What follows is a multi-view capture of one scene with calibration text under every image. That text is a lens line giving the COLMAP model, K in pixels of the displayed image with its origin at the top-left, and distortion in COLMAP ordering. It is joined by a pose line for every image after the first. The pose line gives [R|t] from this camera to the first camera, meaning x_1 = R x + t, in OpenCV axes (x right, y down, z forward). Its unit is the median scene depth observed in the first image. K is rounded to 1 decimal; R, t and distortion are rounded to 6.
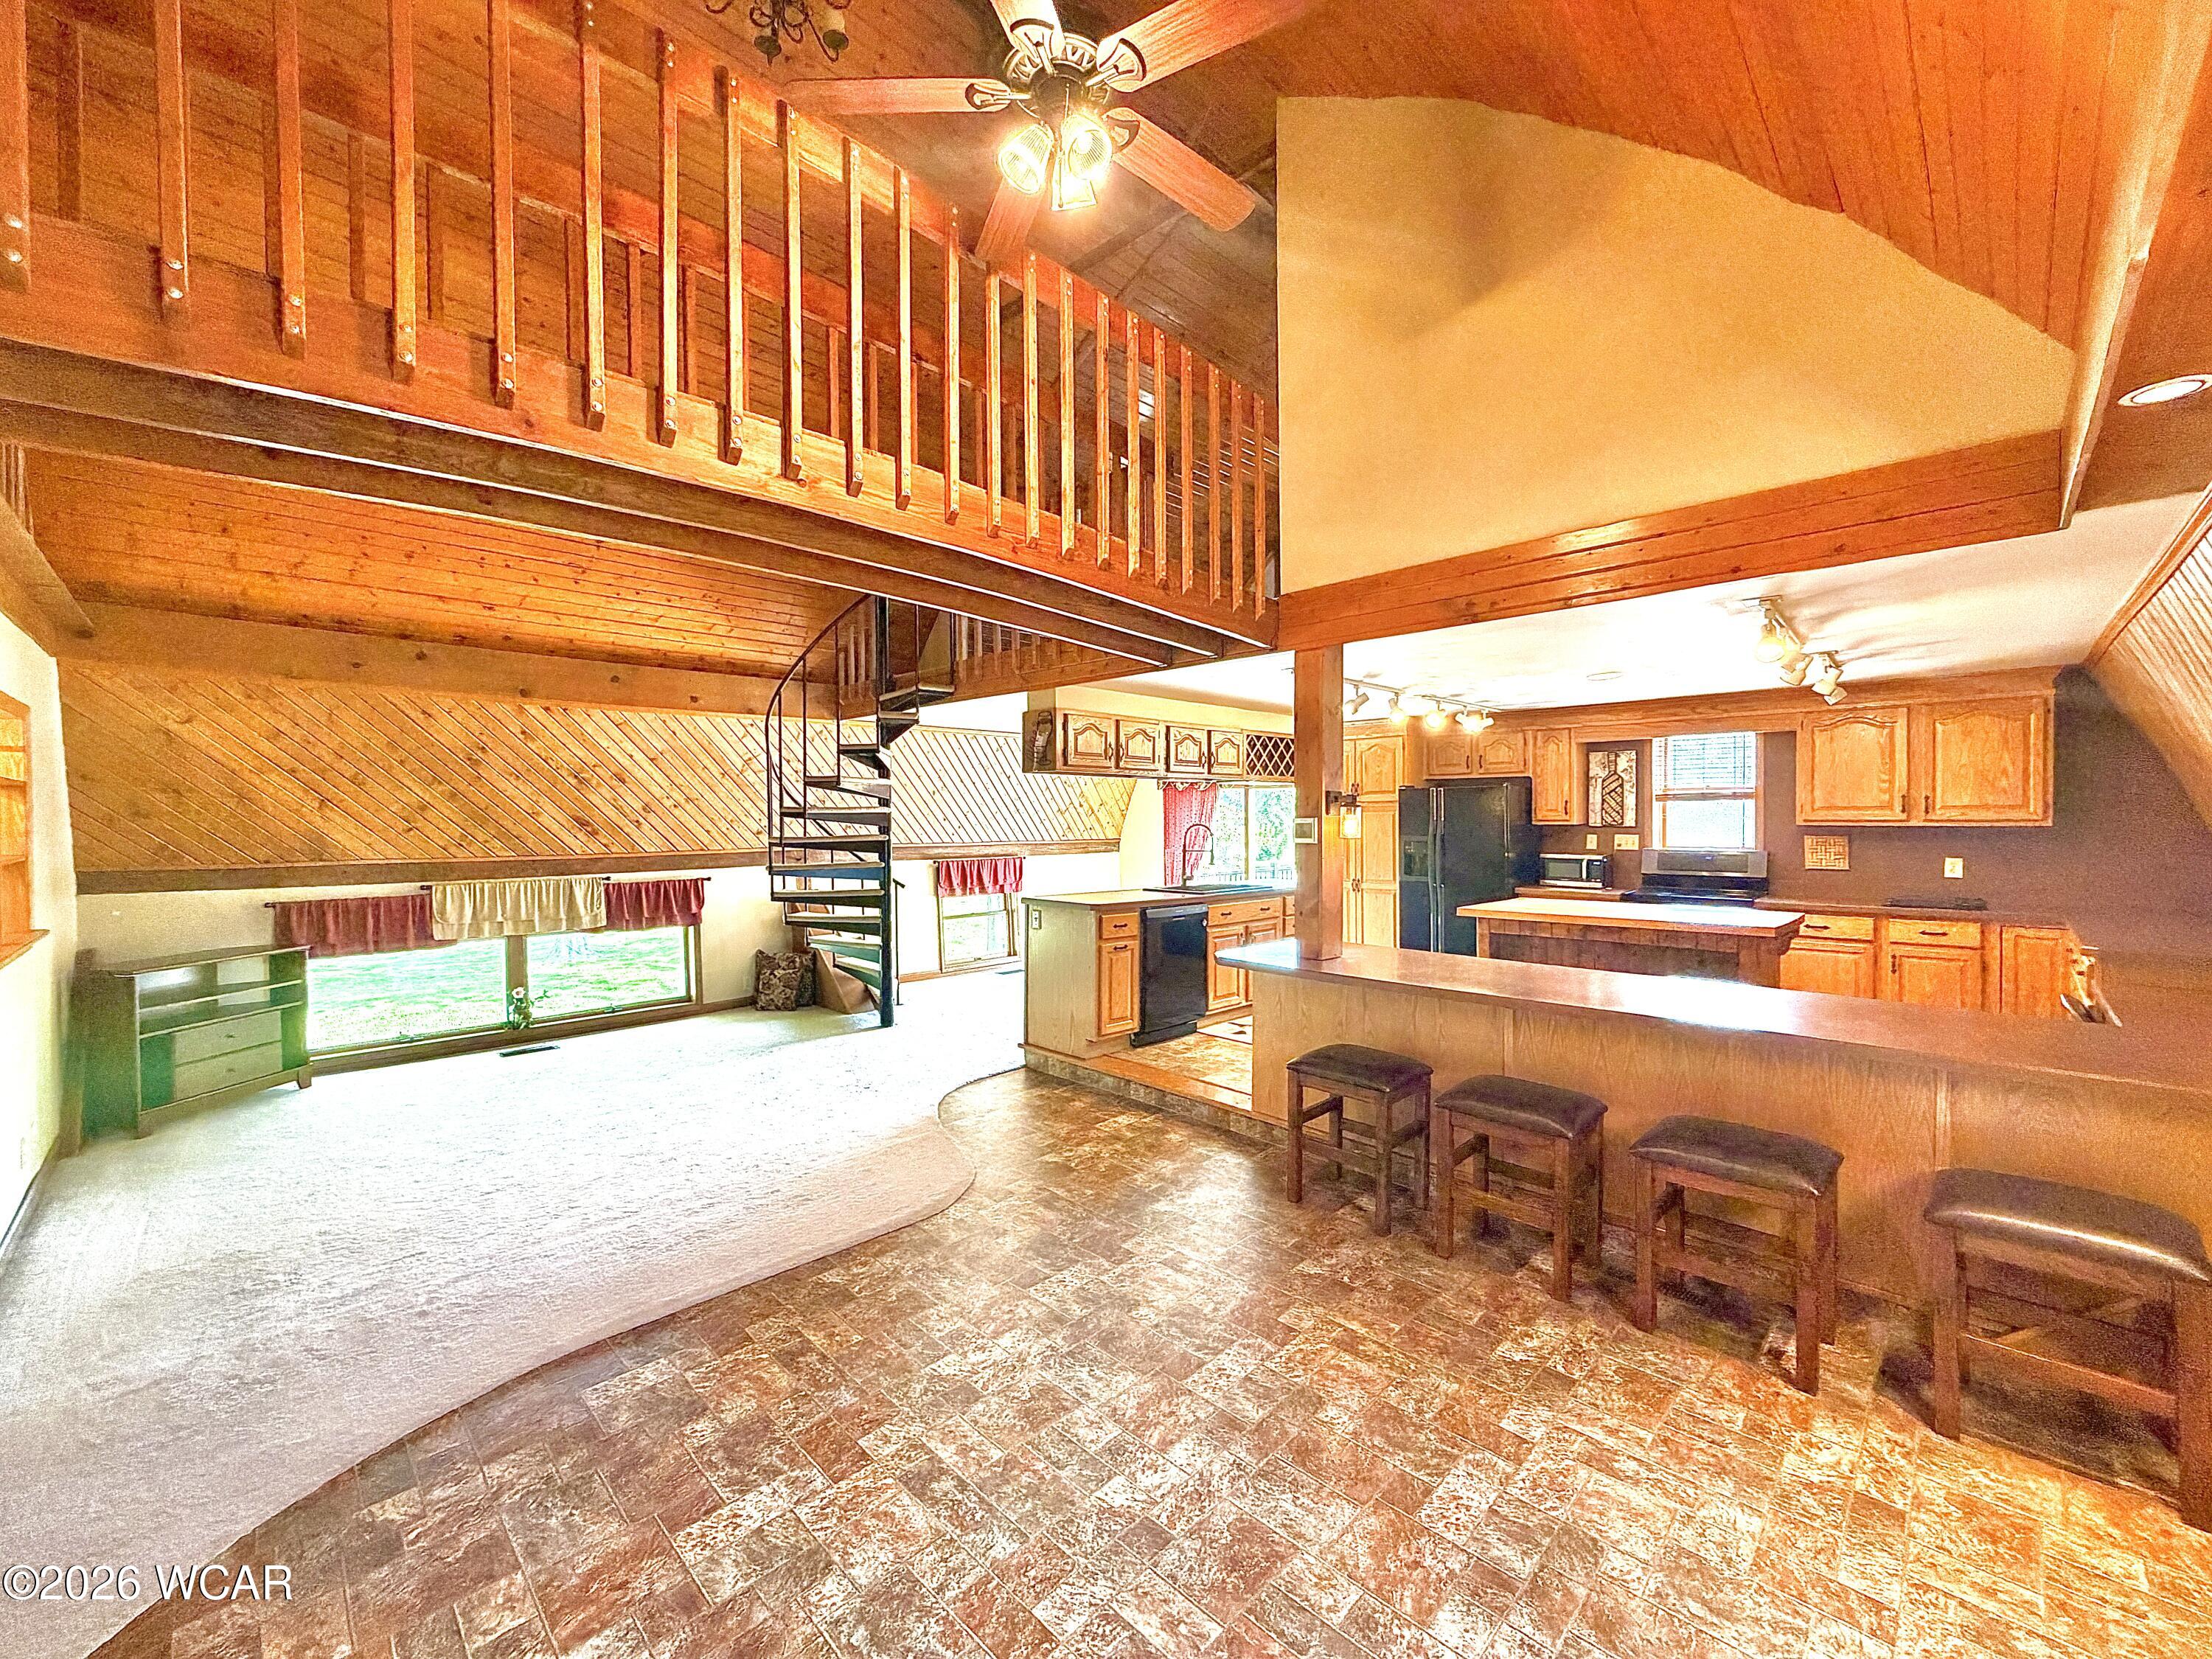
lens RADIAL K [[884.4, 0, 1095.6], [0, 884.4, 824.0], [0, 0, 1]] dist [-0.000225, -0.000148]
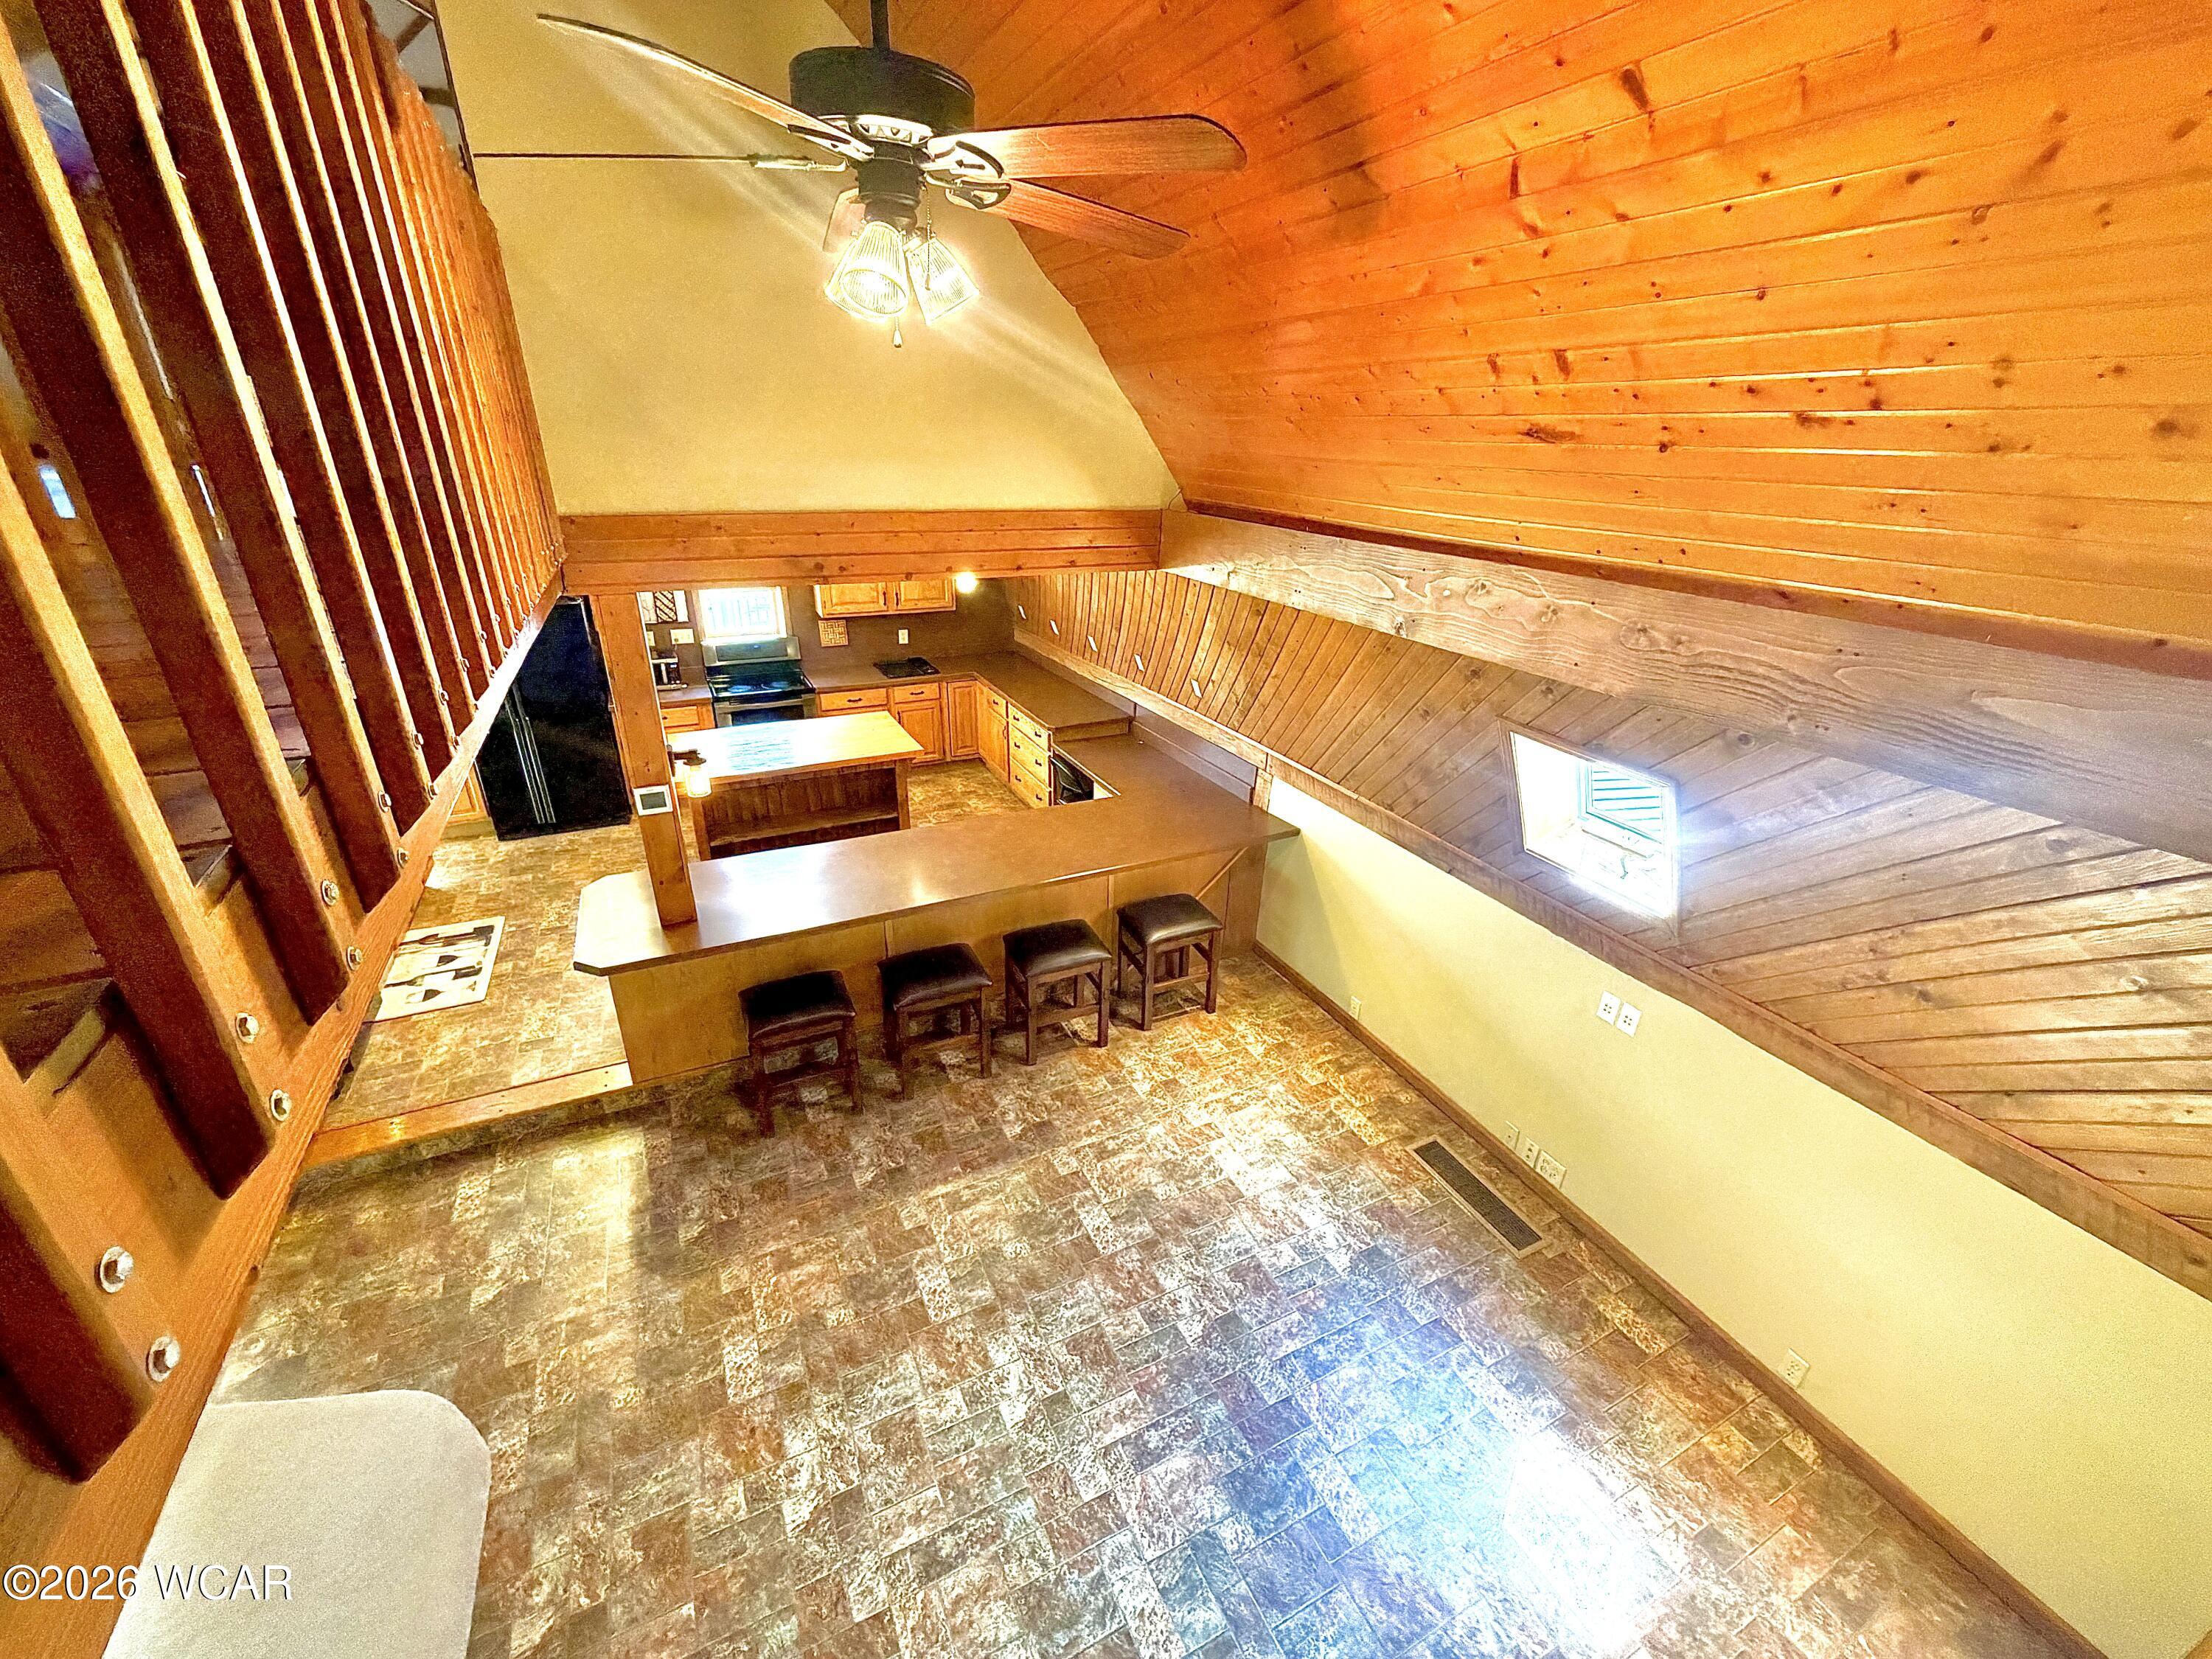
lens RADIAL K [[884.4, 0, 1117.3], [0, 884.4, 828.8], [0, 0, 1]] dist [-0.000225, -0.000148]
pose [[0.309570, -0.373298, 0.874537, -0.303850], [-0.019634, 0.917011, 0.398379, -0.245274], [-0.950674, -0.140497, 0.276550, 0.222508]]
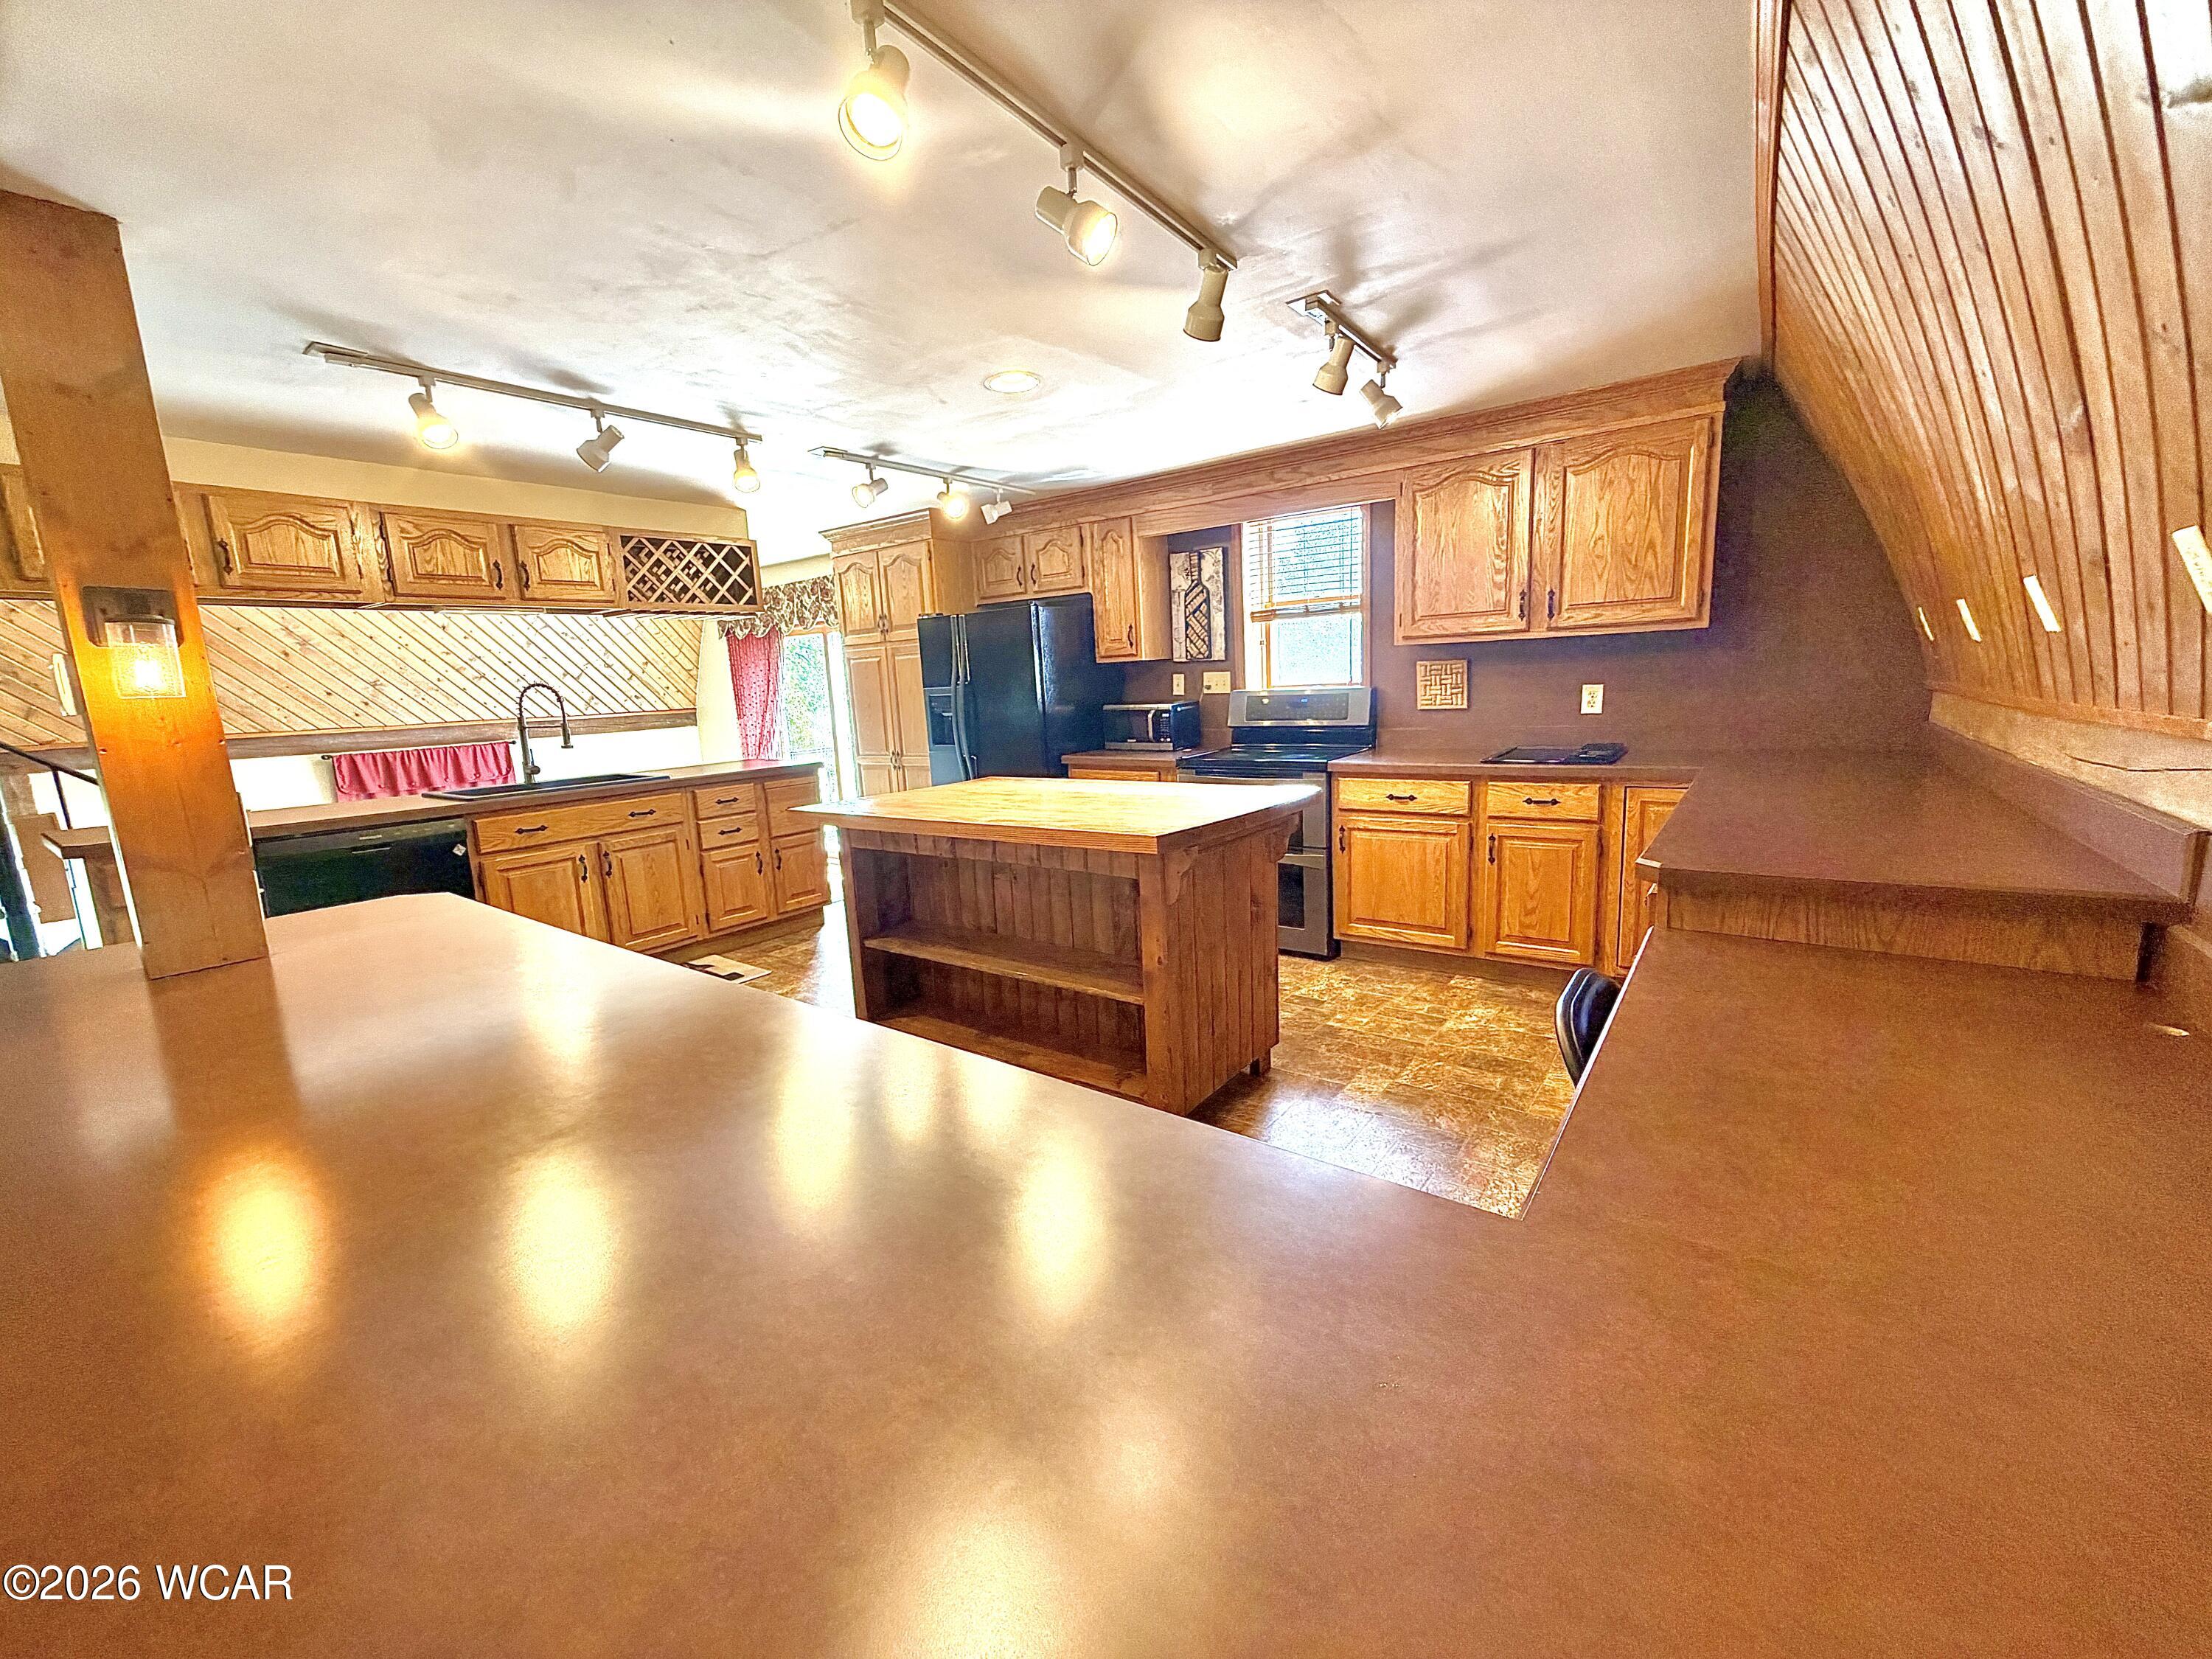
lens RADIAL K [[884.4, 0, 1109.4], [0, 884.4, 824.7], [0, 0, 1]] dist [-0.000225, -0.000148]
pose [[0.986824, -0.065732, 0.147842, 0.494878], [0.042311, 0.986800, 0.156318, 0.022465], [-0.156166, -0.148003, 0.976579, 0.376631]]
